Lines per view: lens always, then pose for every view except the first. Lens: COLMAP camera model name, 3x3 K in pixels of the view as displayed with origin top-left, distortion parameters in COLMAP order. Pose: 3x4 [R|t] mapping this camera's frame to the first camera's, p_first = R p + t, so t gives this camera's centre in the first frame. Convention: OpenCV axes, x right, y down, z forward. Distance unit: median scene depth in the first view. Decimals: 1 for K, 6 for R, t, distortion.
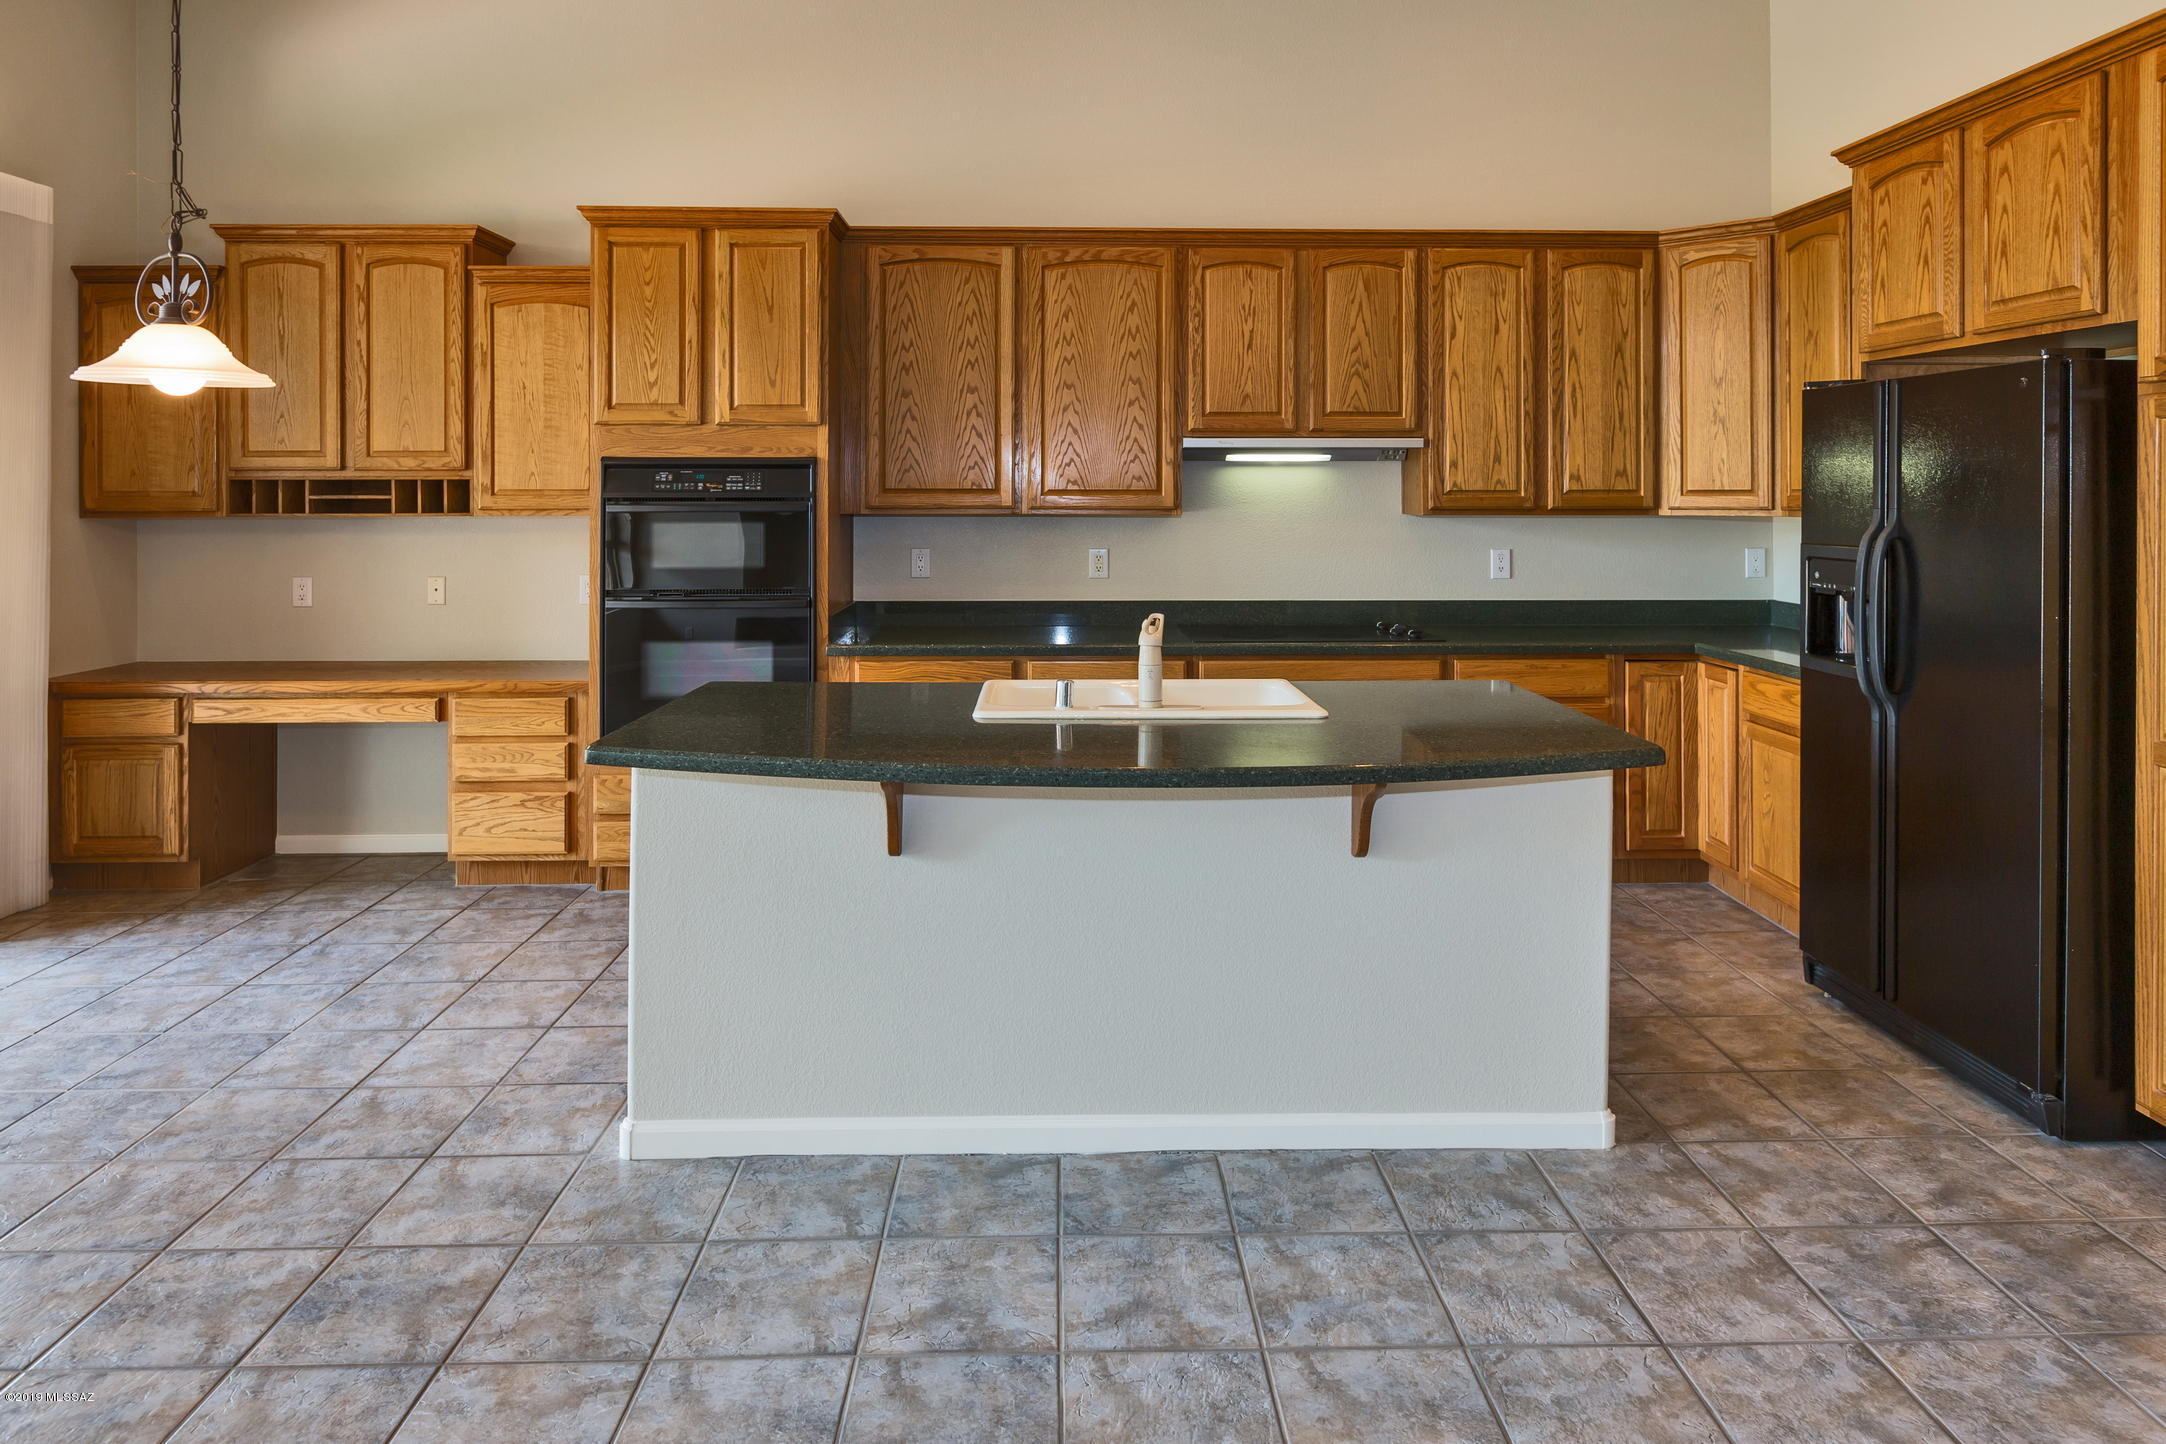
lens RADIAL K [[1313.2, 0, 1062.5], [0, 1313.2, 485.9], [0, 0, 1]] dist [0.003941, 0.000458]
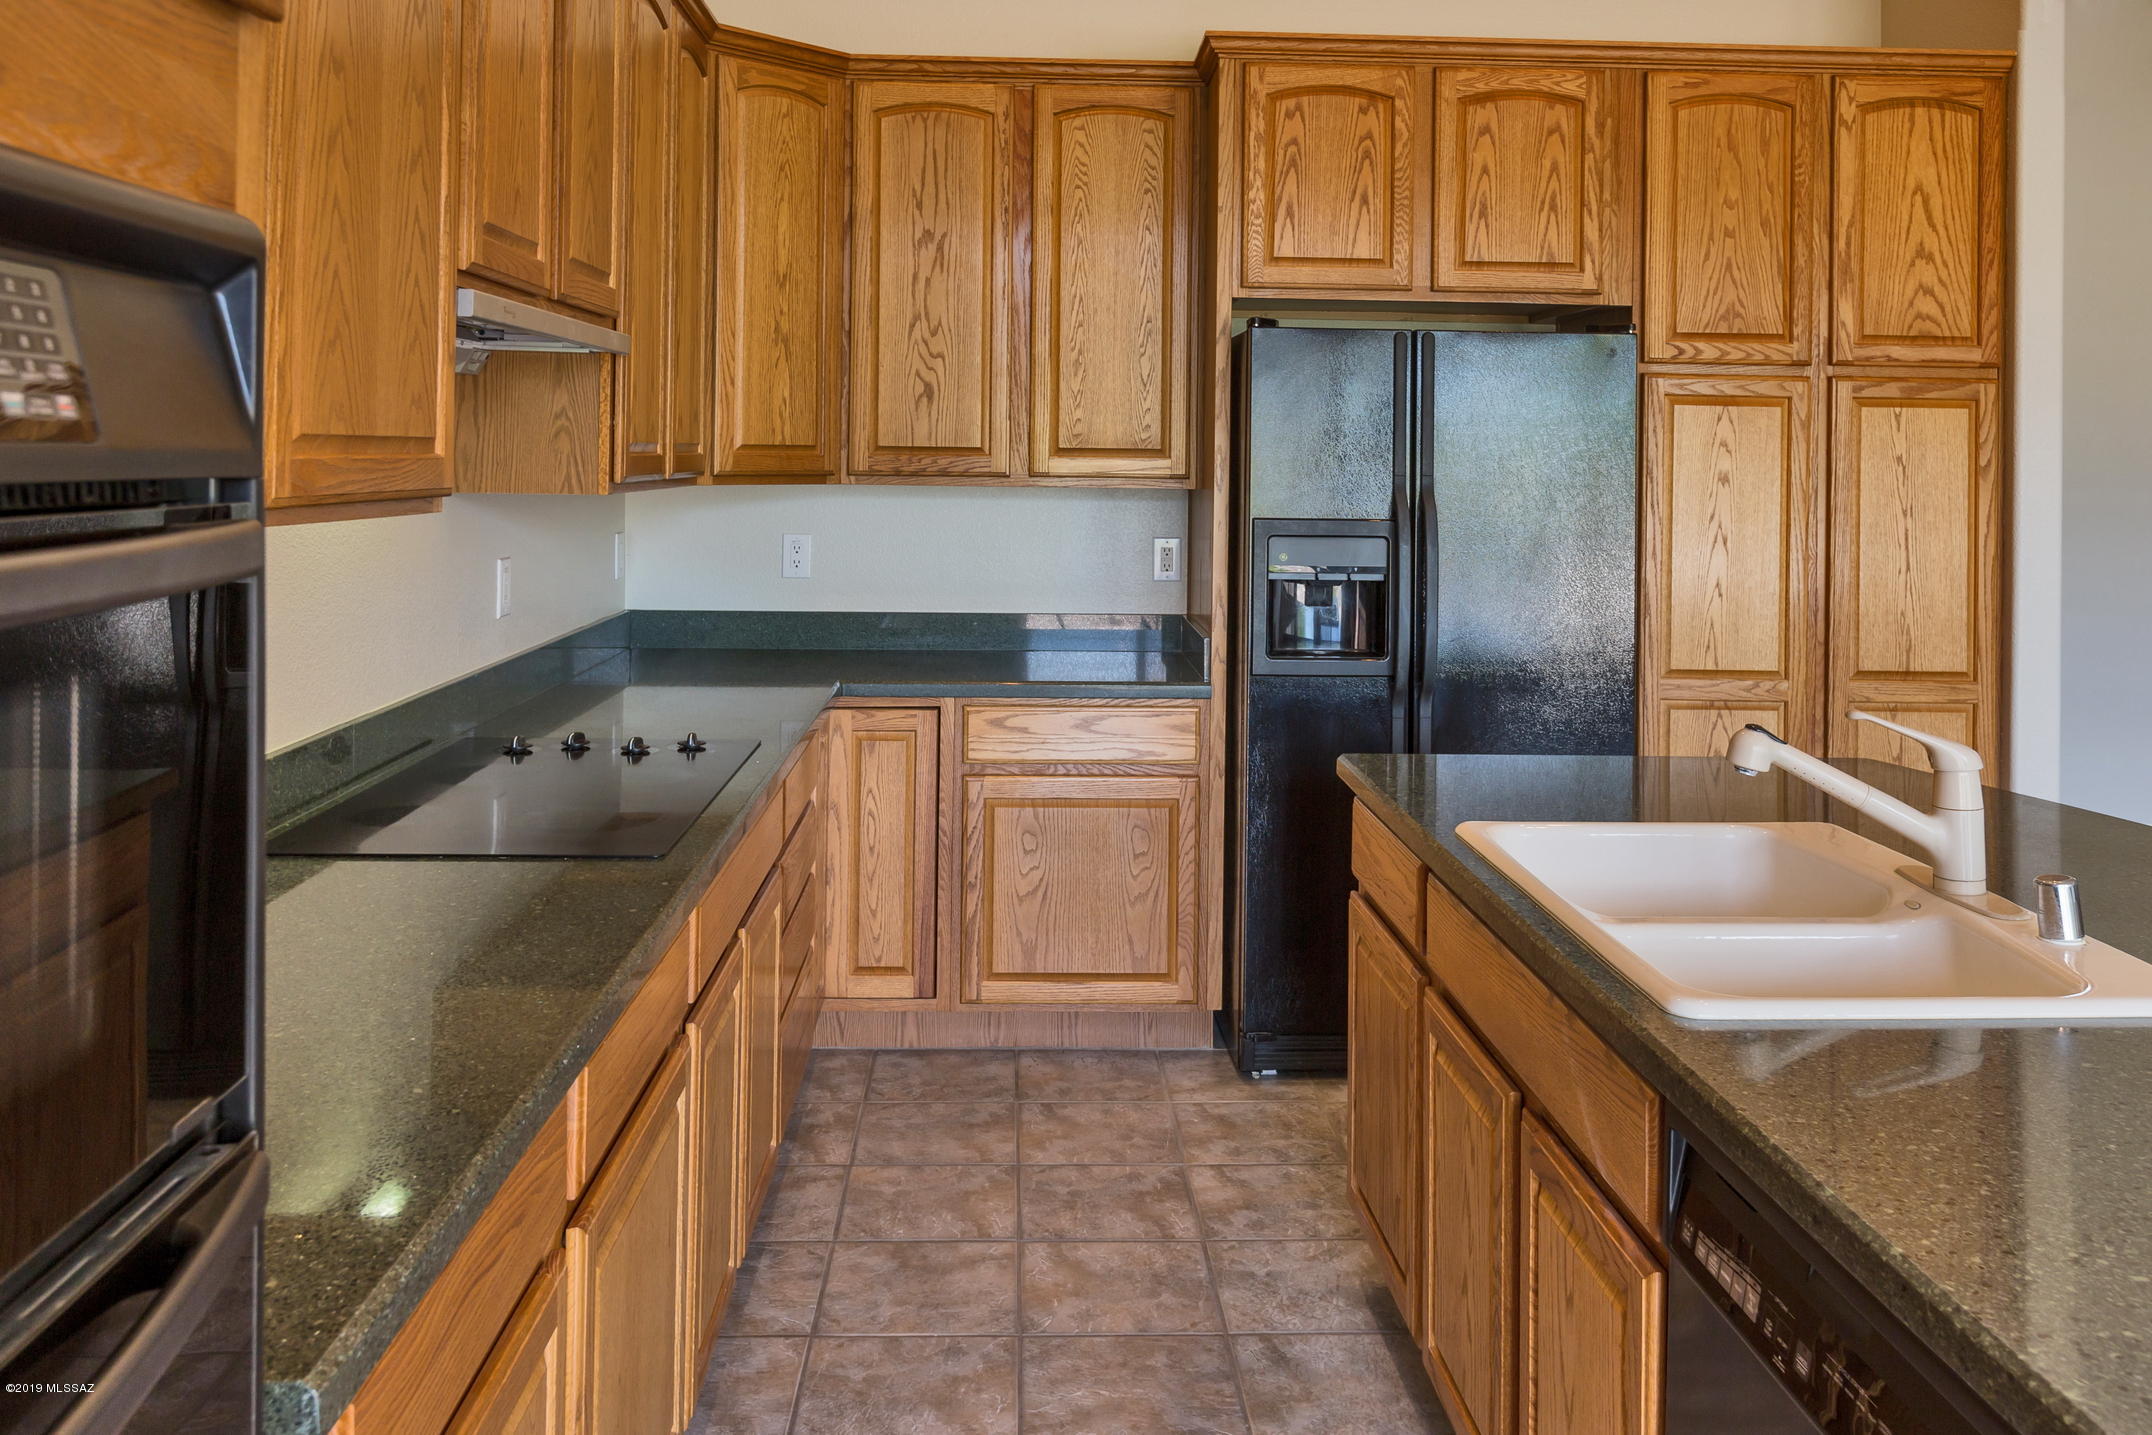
lens RADIAL K [[1913.3, 0, 1088.3], [0, 1913.3, 487.4], [0, 0, 1]] dist [0.012912, -0.004767]
pose [[-0.030661, -0.011883, 0.999459, -0.484846], [-0.017853, 0.999776, 0.011339, 0.011106], [-0.999370, -0.017495, -0.030867, 0.910195]]
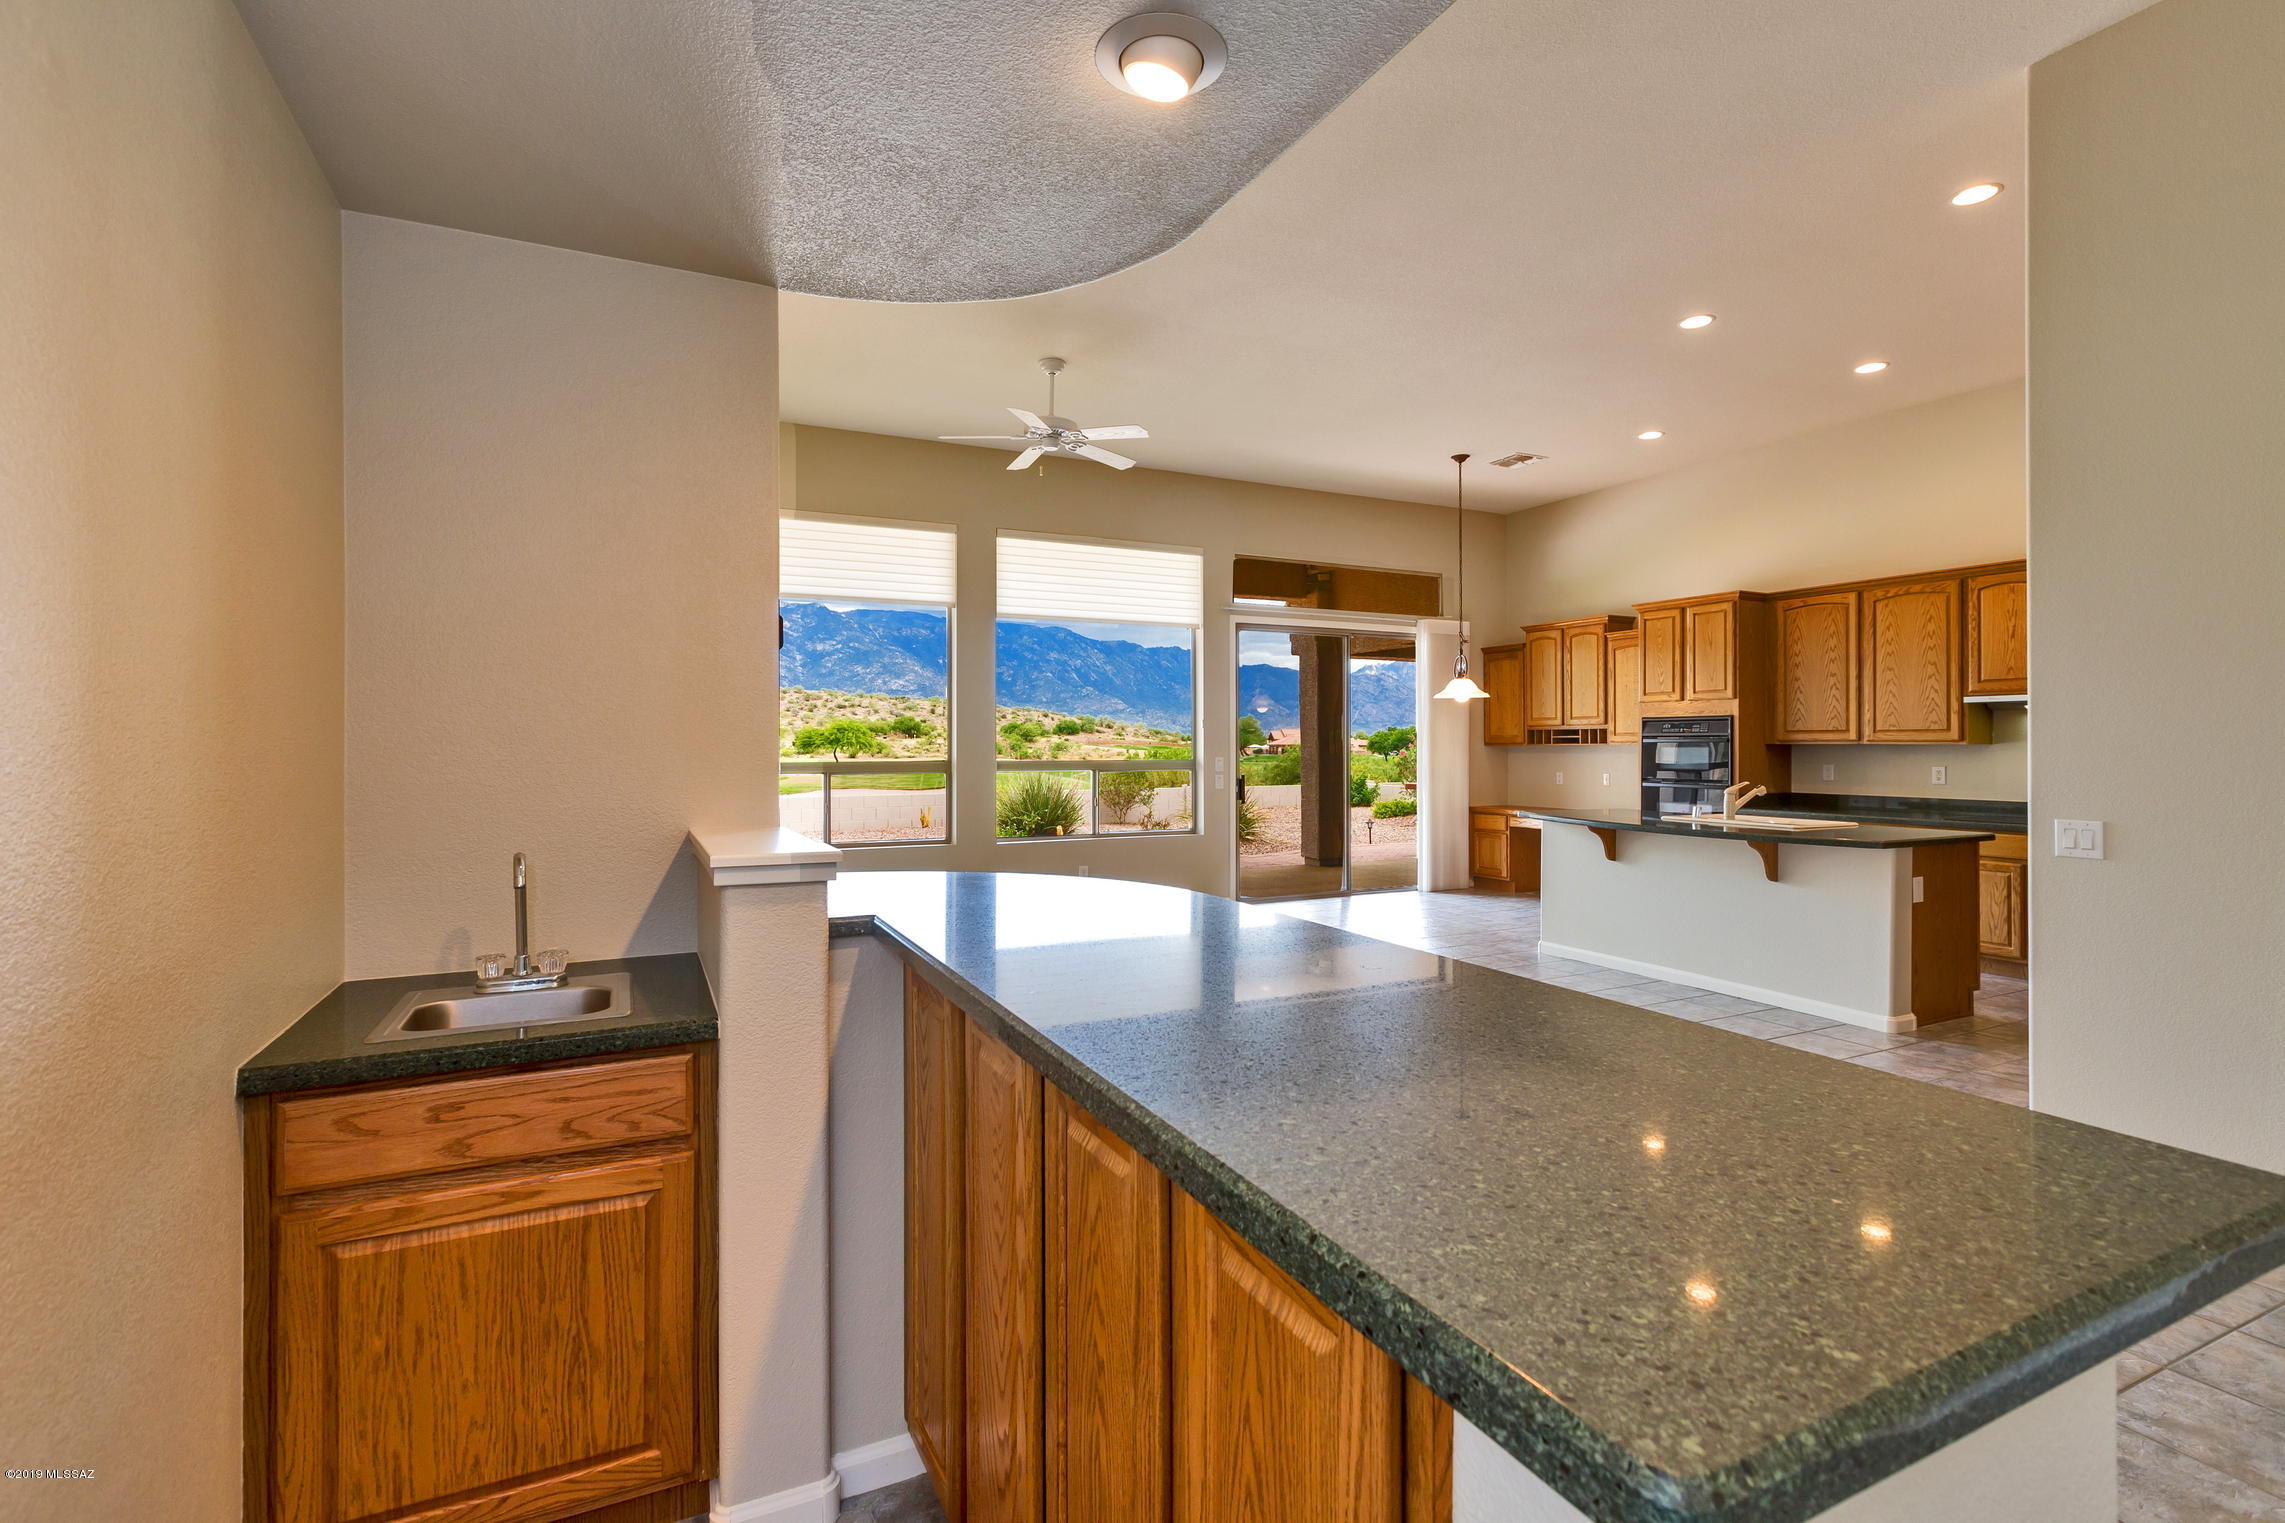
lens RADIAL K [[1076.7, 0, 1201.9], [0, 1076.7, 744.5], [0, 0, 1]] dist [0.008578, -0.000476]
pose [[0.472143, -0.003053, -0.881517, 0.877333], [0.001217, 0.999995, -0.002812, 0.027219], [0.881521, 0.000255, 0.472145, -0.491734]]
